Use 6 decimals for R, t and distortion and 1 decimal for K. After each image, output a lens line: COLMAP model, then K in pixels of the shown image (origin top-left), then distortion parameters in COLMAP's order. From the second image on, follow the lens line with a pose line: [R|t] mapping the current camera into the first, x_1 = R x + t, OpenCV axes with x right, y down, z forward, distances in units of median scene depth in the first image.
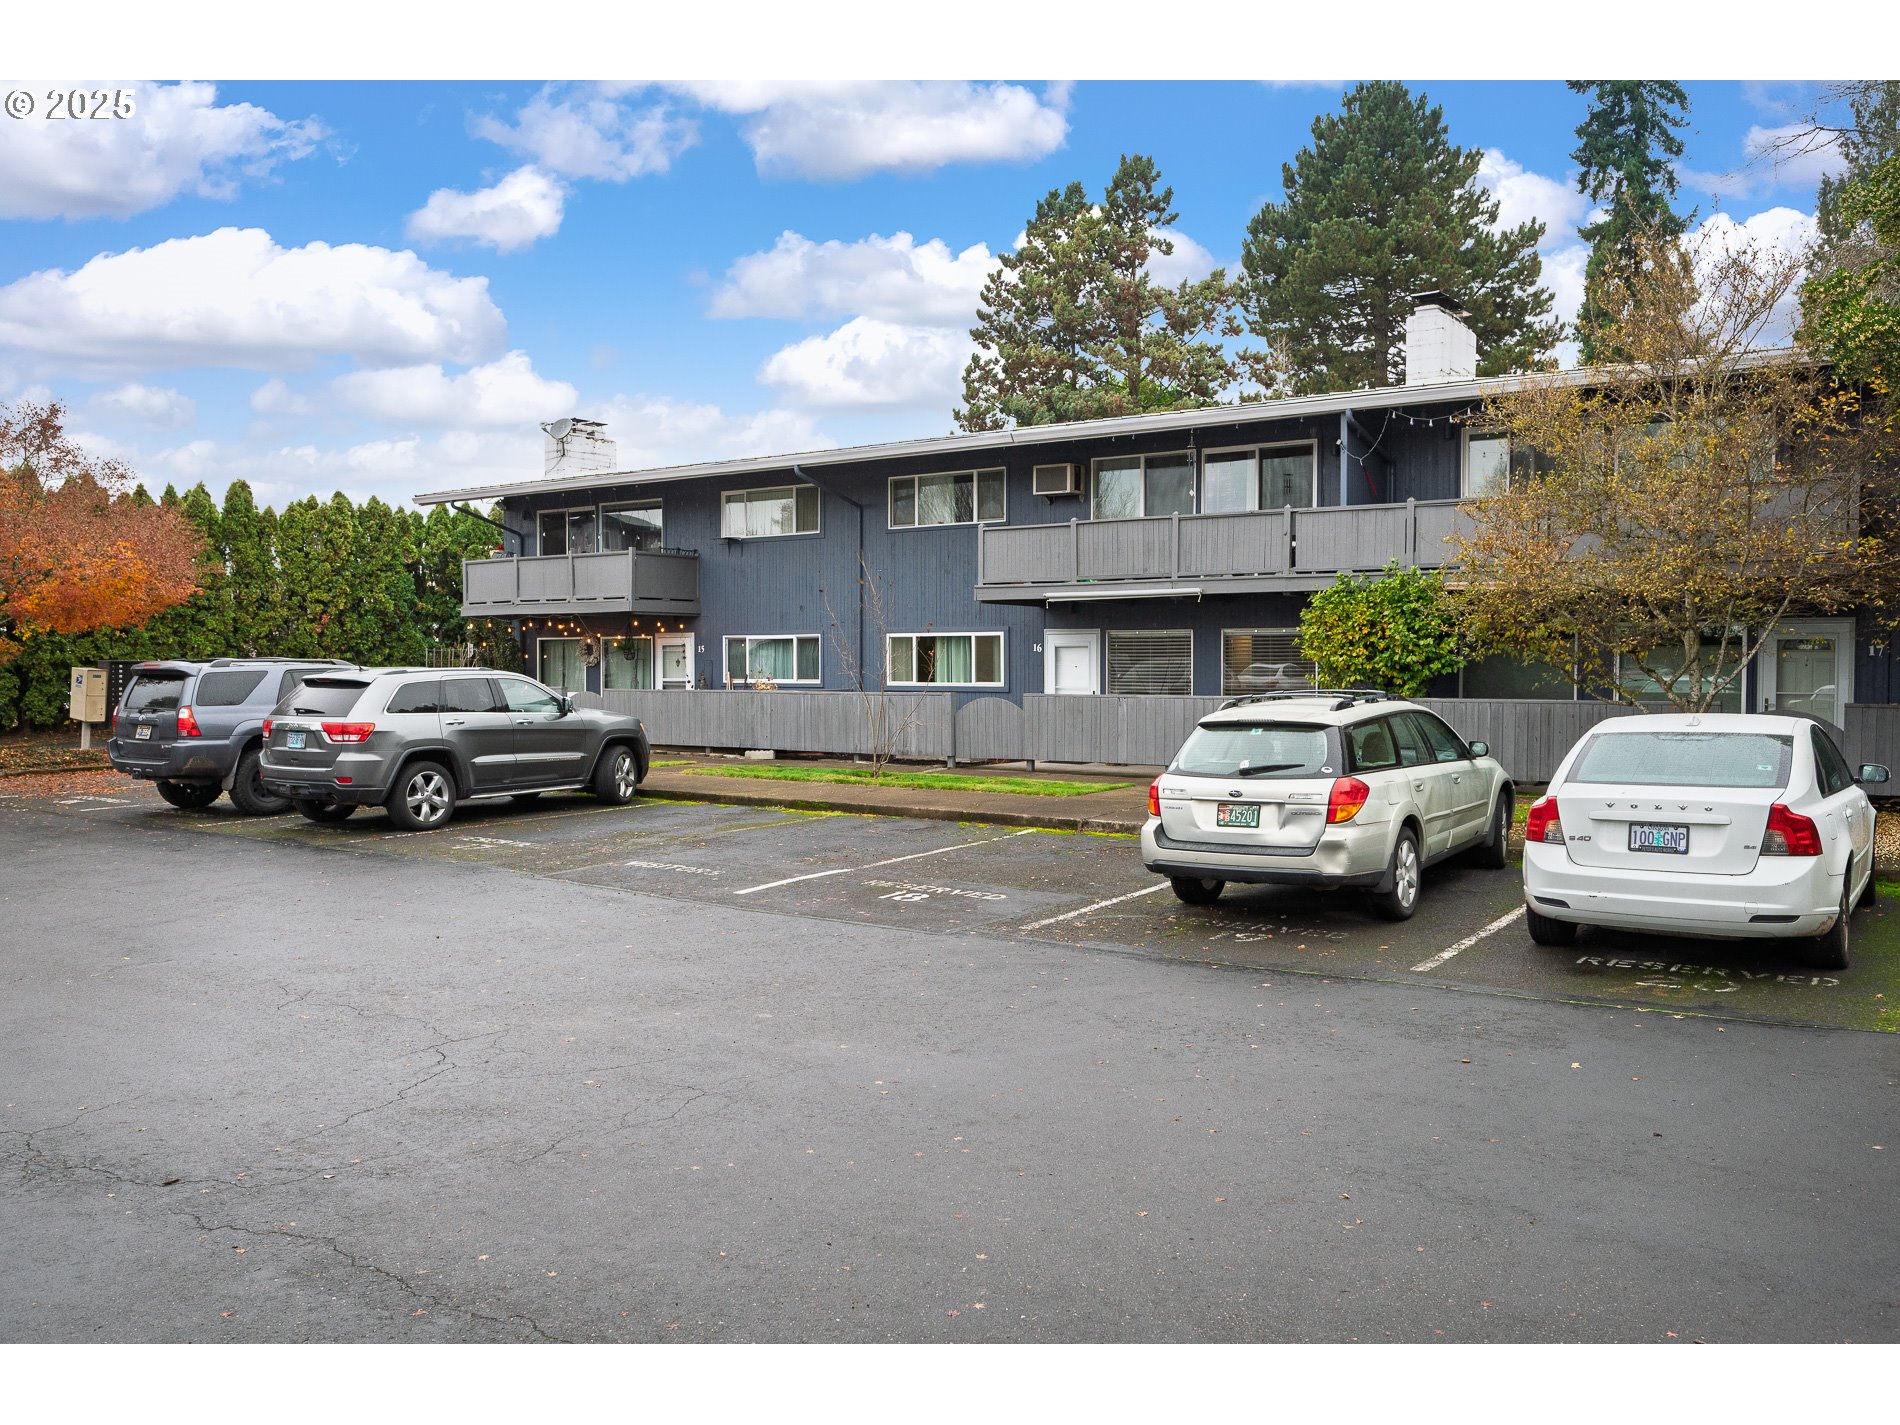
lens RADIAL K [[1427.3, 0, 957.9], [0, 1427.3, 666.2], [0, 0, 1]] dist [-0.000836, 0.001631]
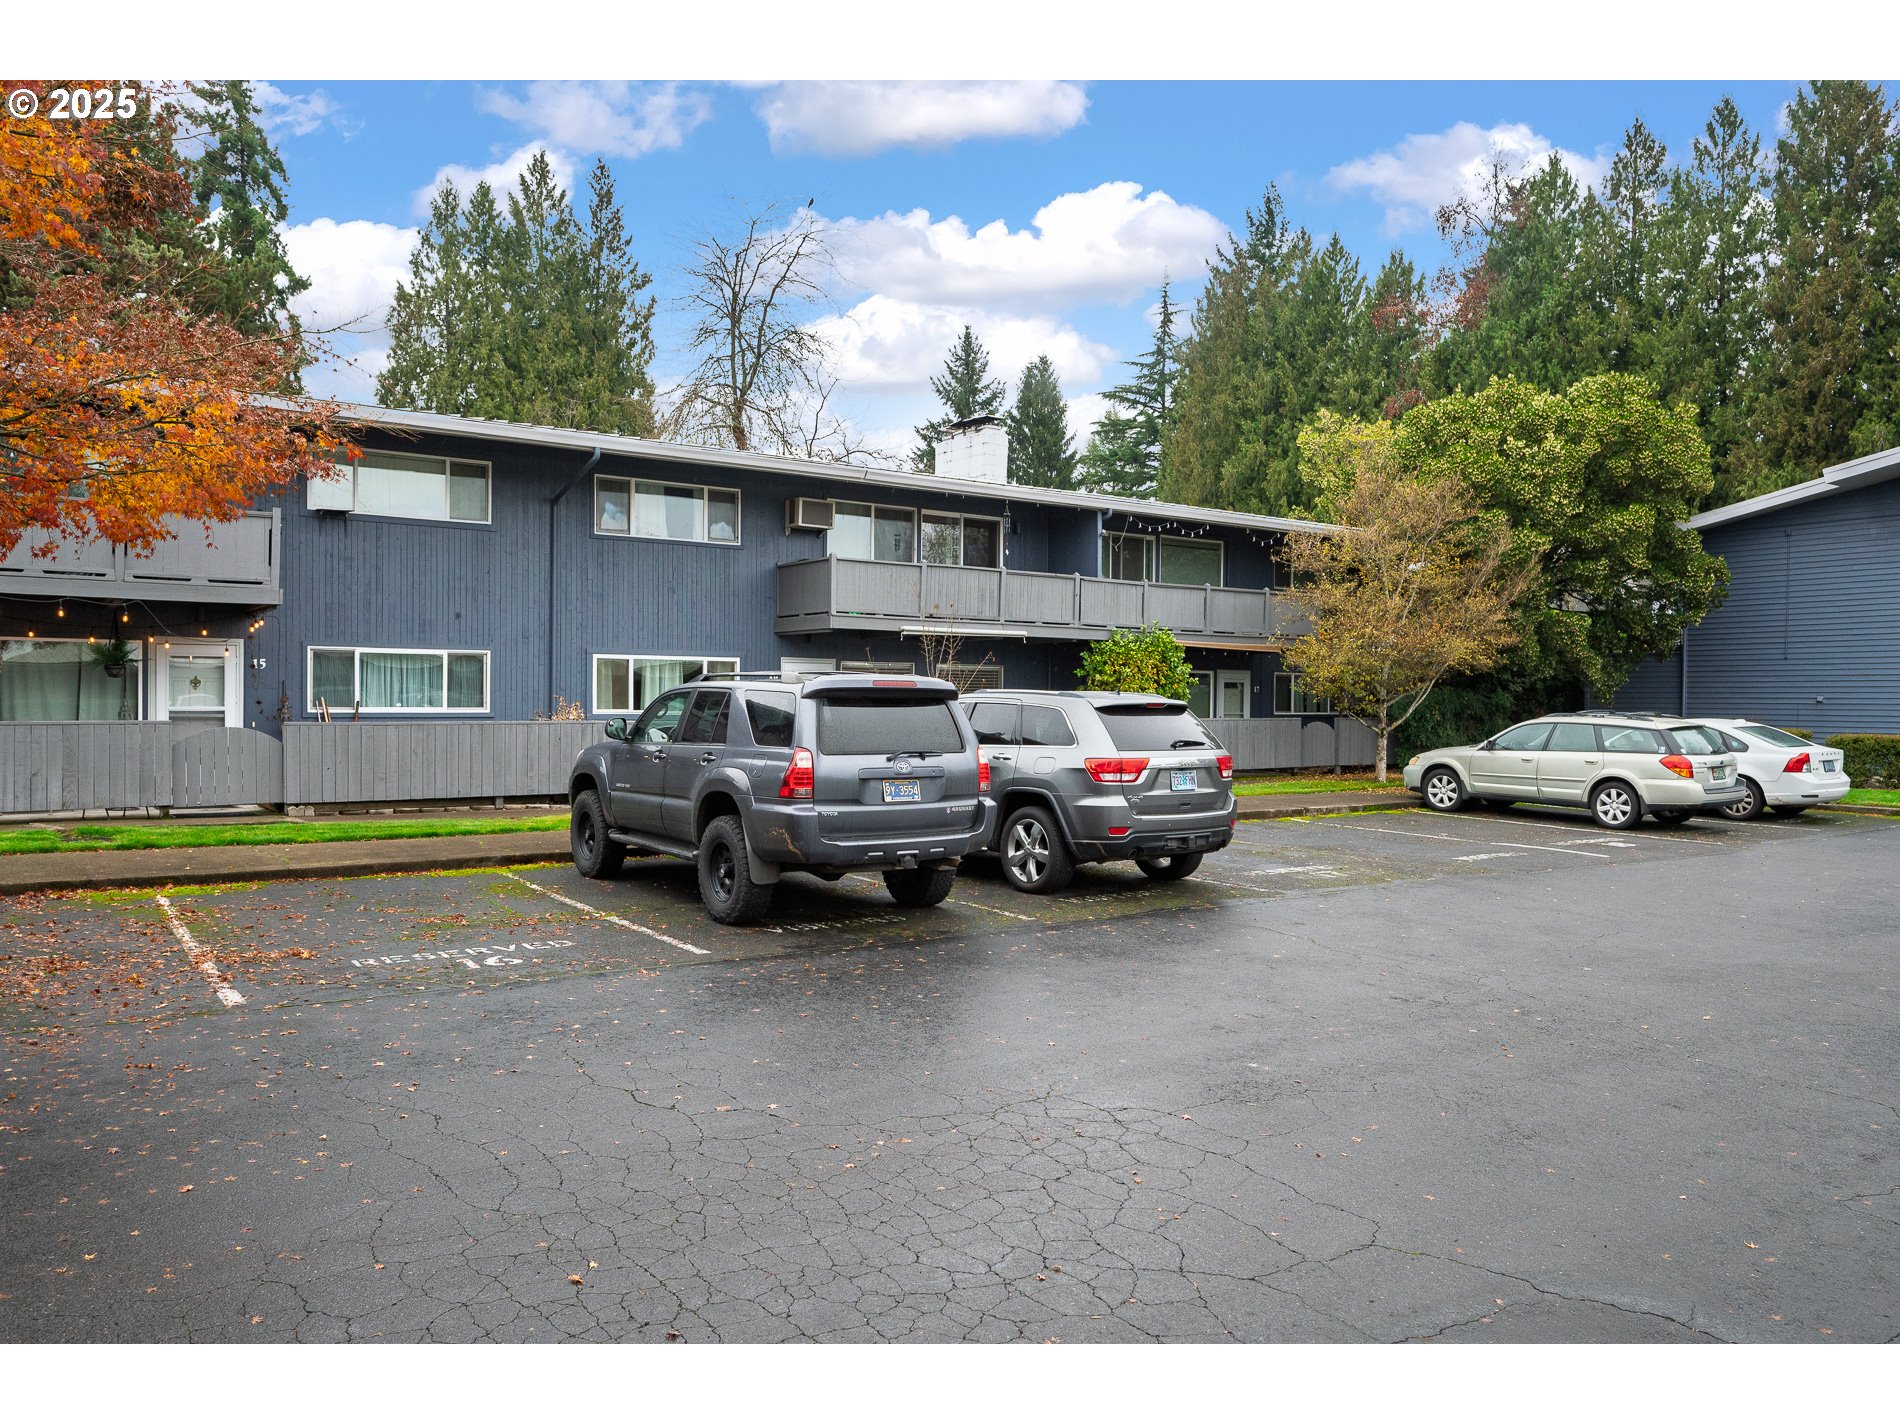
lens RADIAL K [[1383.1, 0, 969.1], [0, 1383.1, 709.4], [0, 0, 1]] dist [-0.001627, -0.002562]
pose [[0.309977, -0.006891, 0.950719, -0.822246], [-0.006851, 0.999932, 0.009482, 0.001286], [-0.950719, -0.009452, 0.309909, 0.554623]]
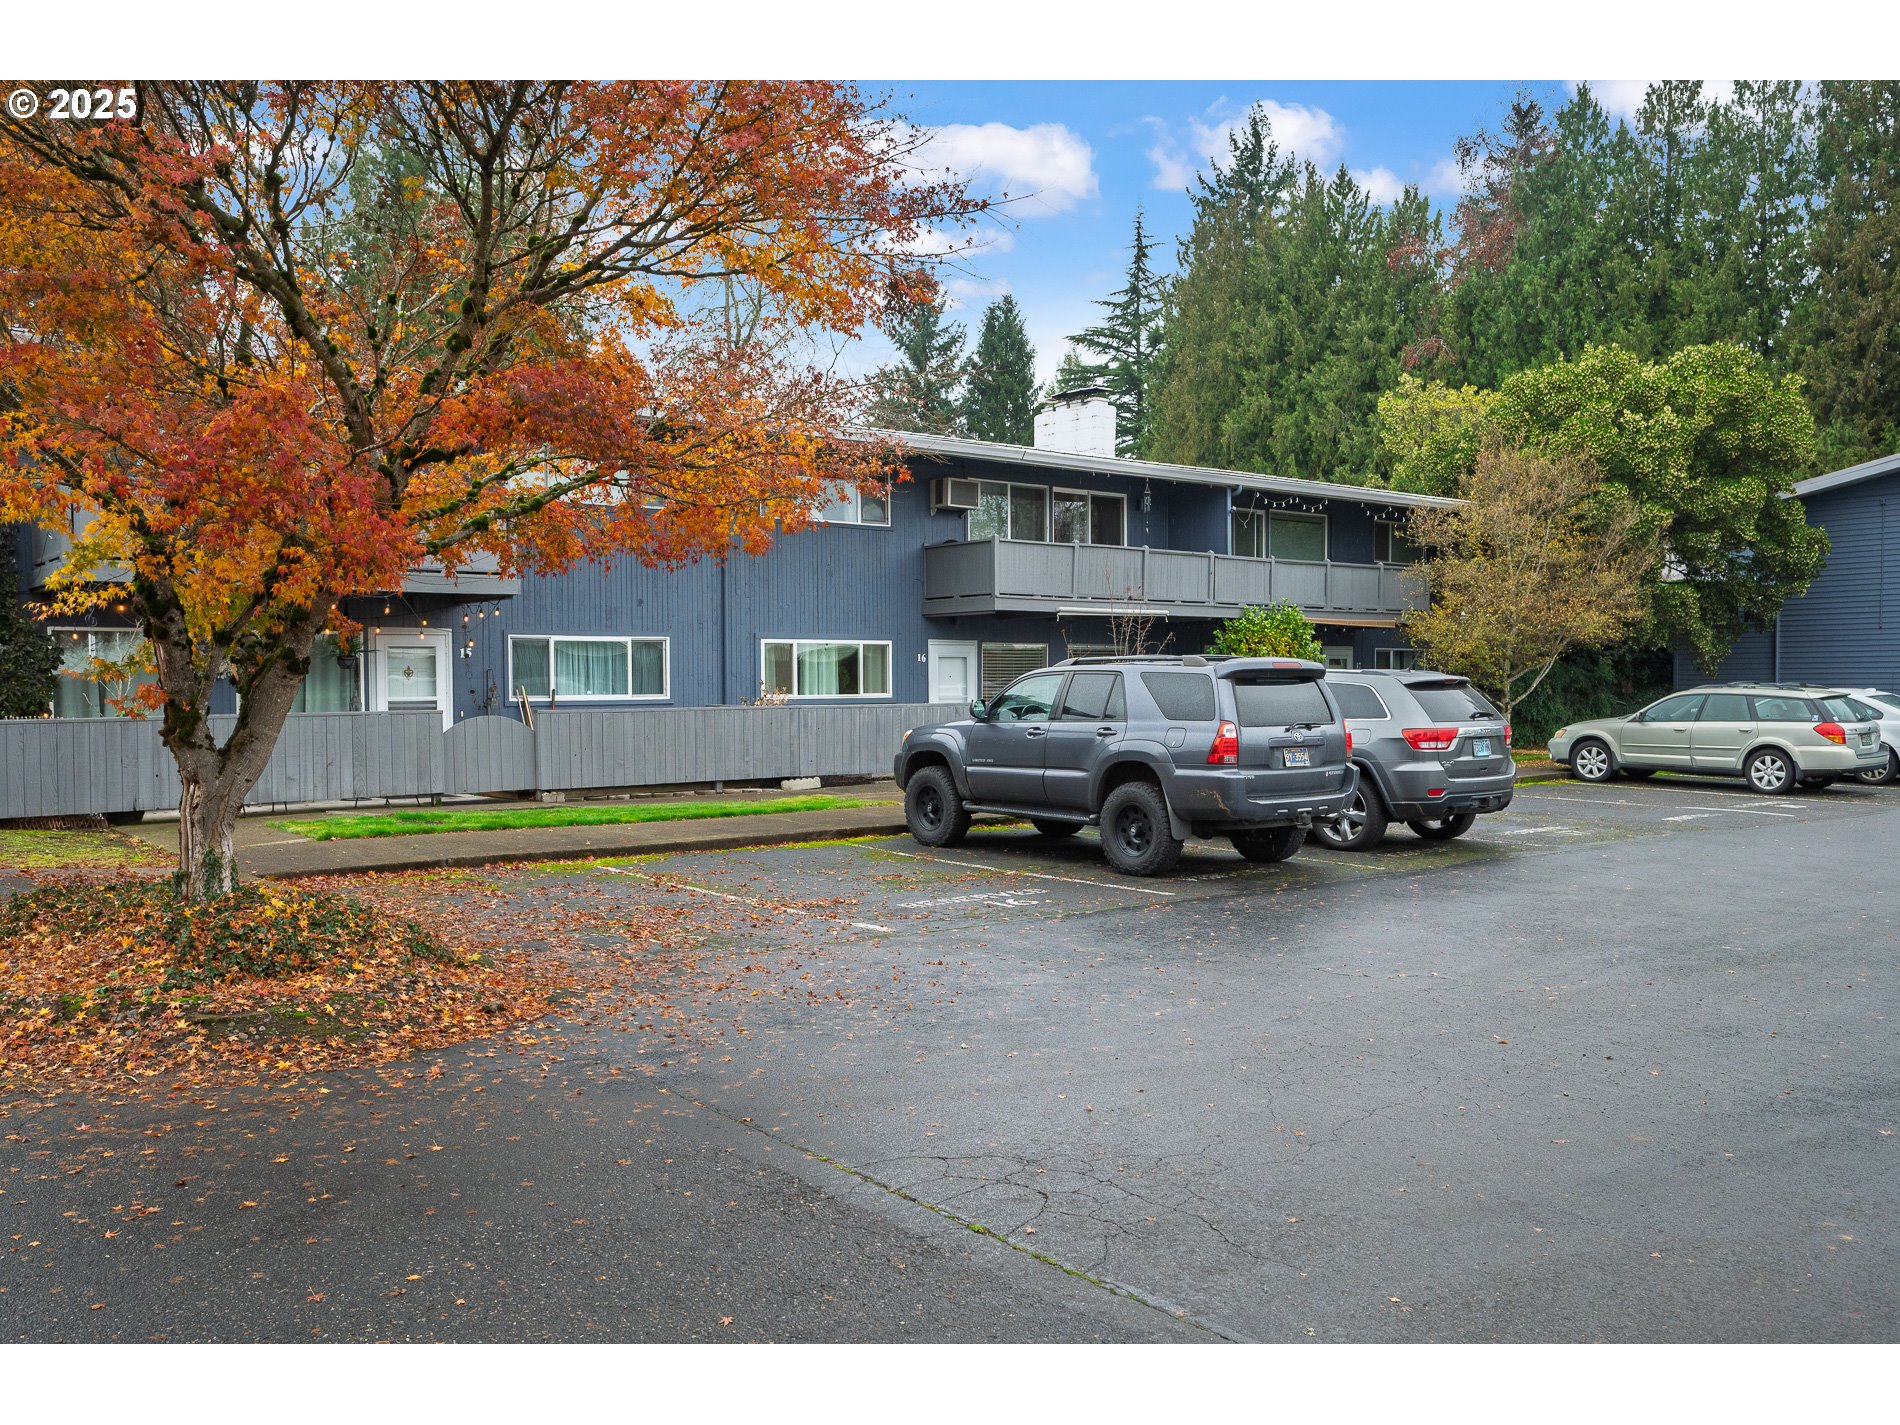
lens RADIAL K [[1588.0, 0, 976.9], [0, 1588.0, 727.4], [0, 0, 1]] dist [-0.004586, -0.000885]
pose [[0.248756, -0.032393, 0.968024, -1.000277], [0.006905, 0.999475, 0.031671, 0.001087], [-0.968542, -0.001194, 0.248849, 0.674183]]
